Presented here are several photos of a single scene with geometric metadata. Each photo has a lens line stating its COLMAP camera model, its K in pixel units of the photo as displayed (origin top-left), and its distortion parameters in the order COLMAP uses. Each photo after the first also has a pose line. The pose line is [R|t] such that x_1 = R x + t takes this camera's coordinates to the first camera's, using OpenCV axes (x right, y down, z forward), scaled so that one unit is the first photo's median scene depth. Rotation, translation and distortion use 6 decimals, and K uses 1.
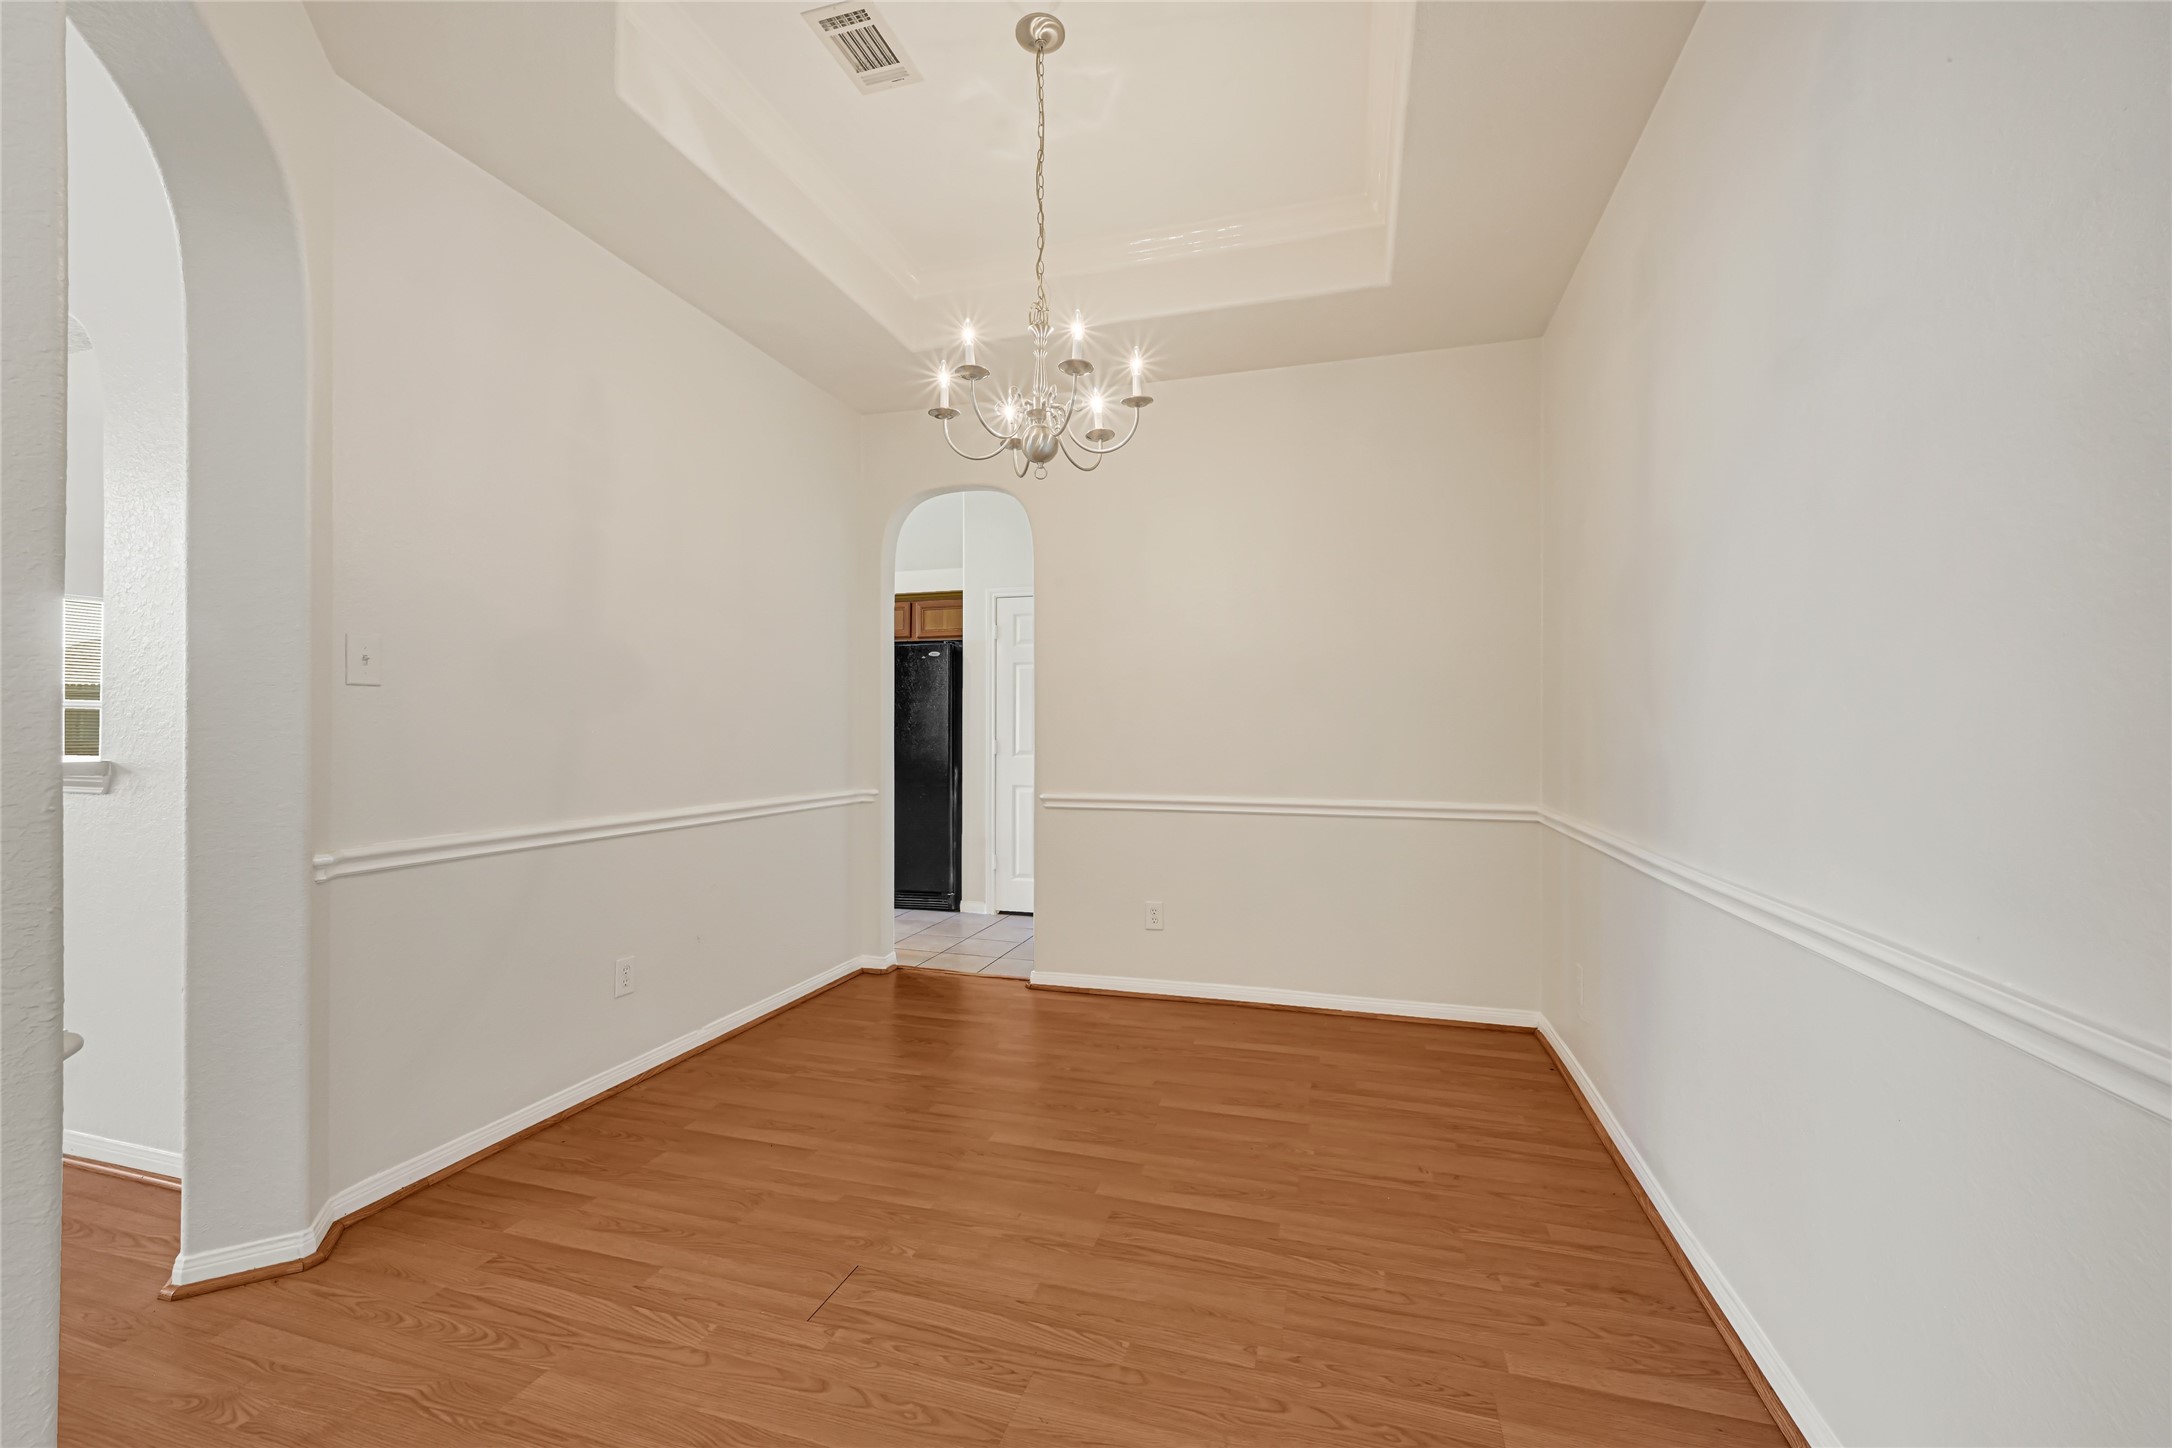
lens RADIAL K [[885.1, 0, 1091.9], [0, 885.1, 721.0], [0, 0, 1]] dist [0.000046, -0.000125]
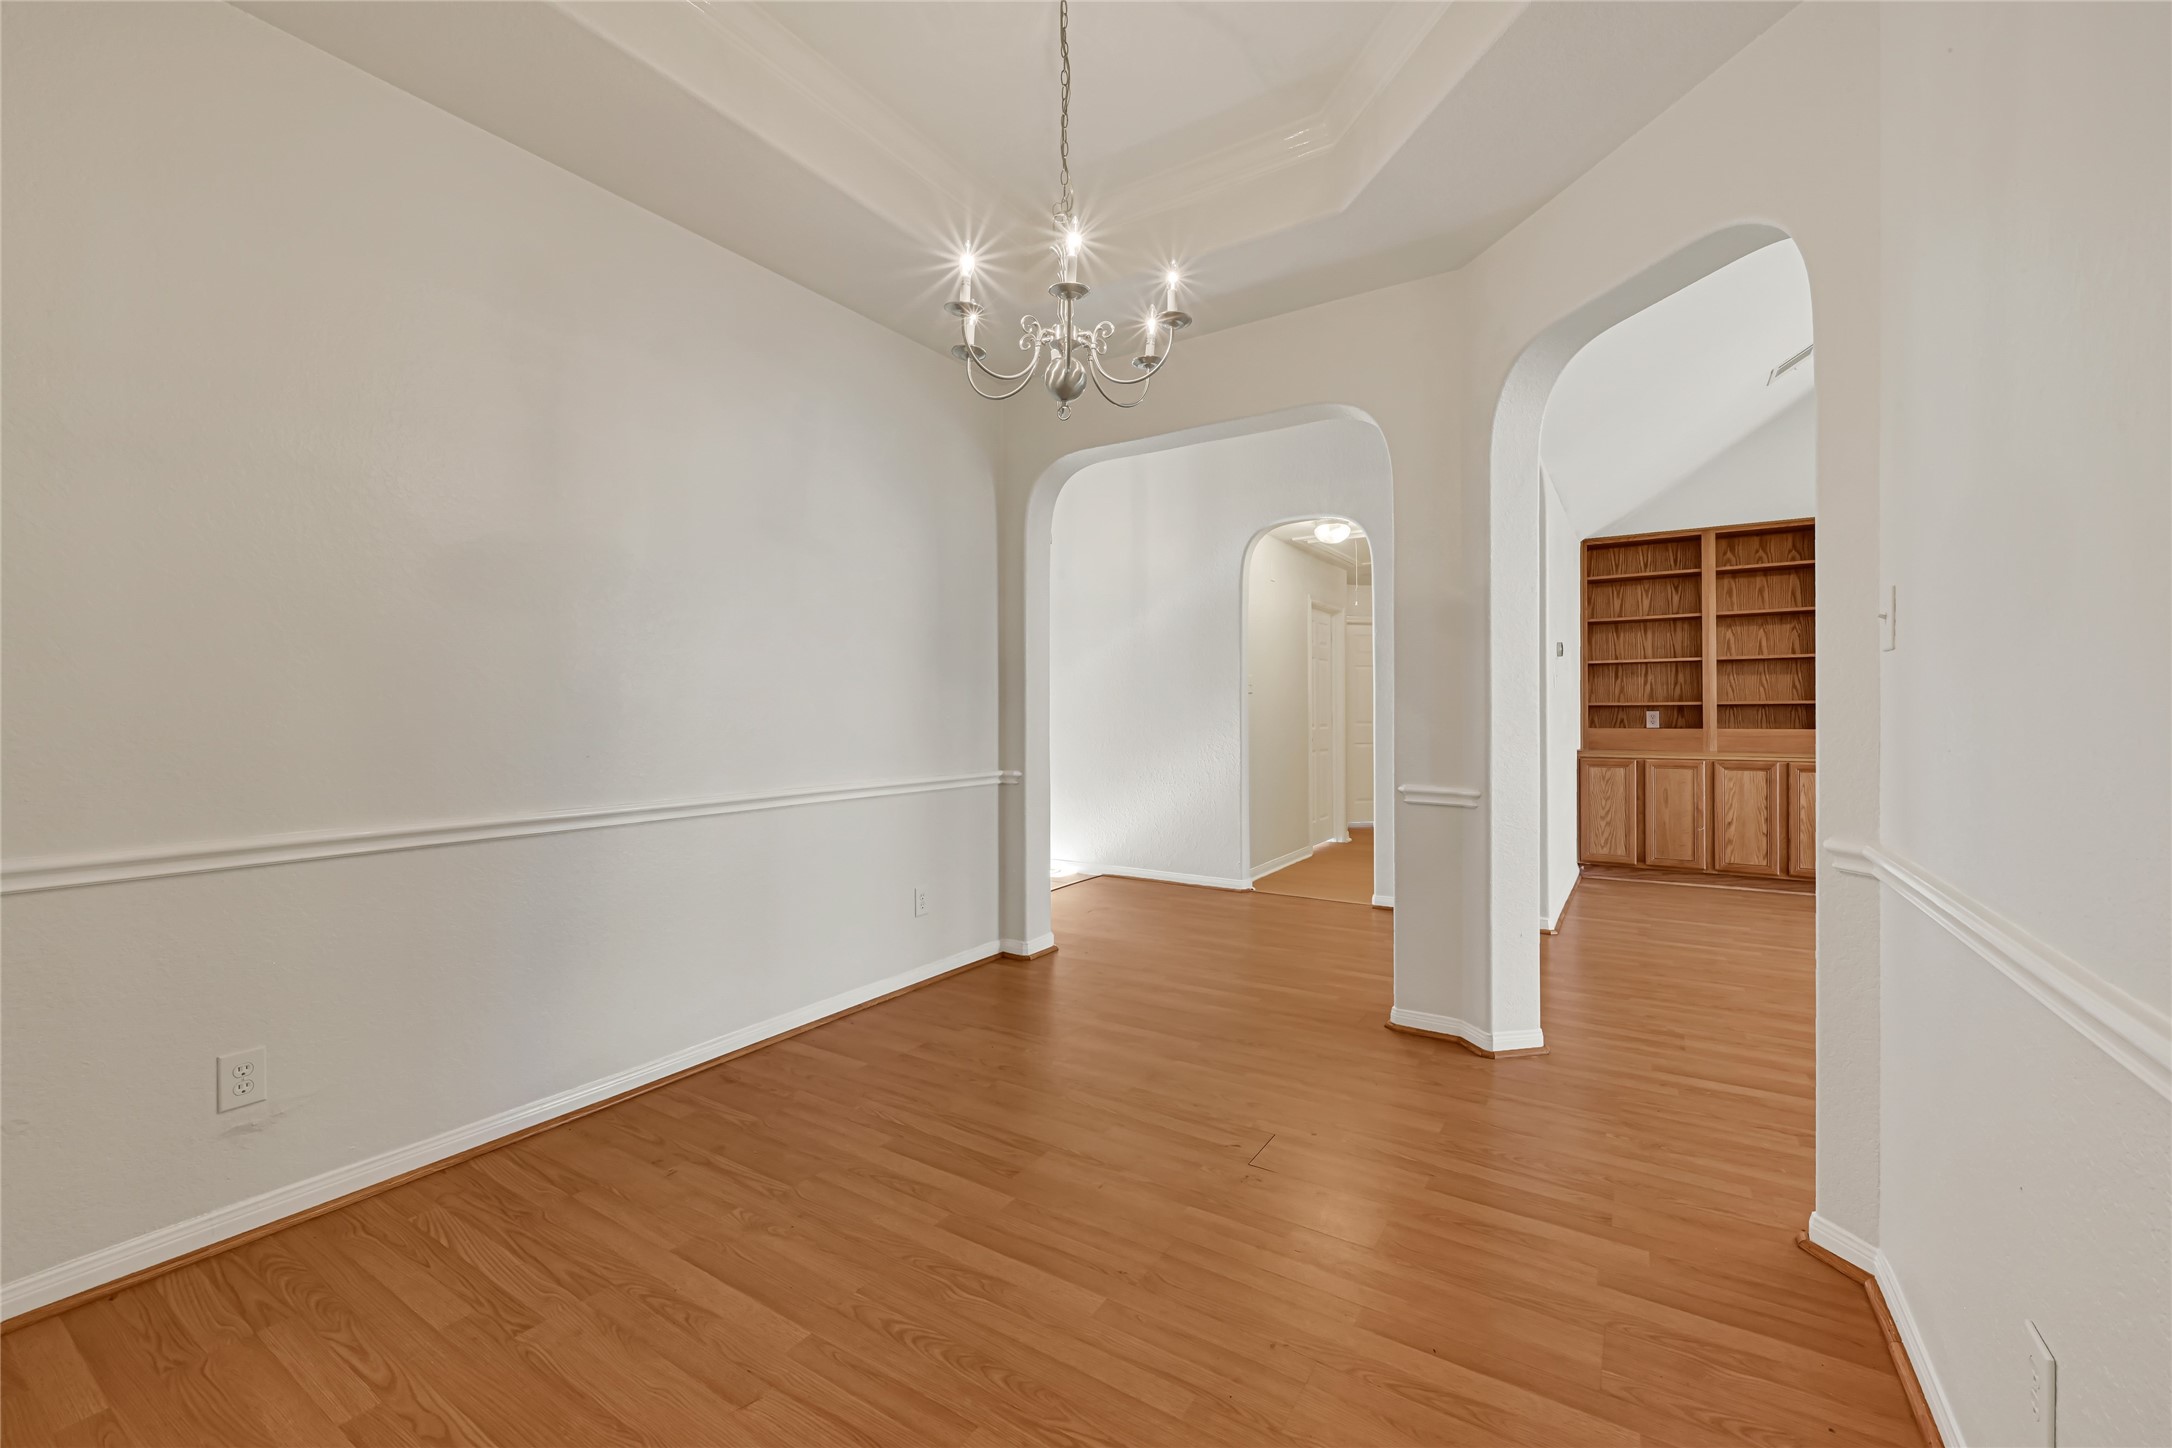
lens RADIAL K [[879.9, 0, 1089.6], [0, 879.9, 709.2], [0, 0, 1]] dist [-0.000538, -0.000203]
pose [[-0.959748, 0.001799, 0.280858, -0.330862], [-0.000898, 0.999955, -0.009476, 0.022589], [-0.280862, -0.009347, -0.959703, 1.848549]]
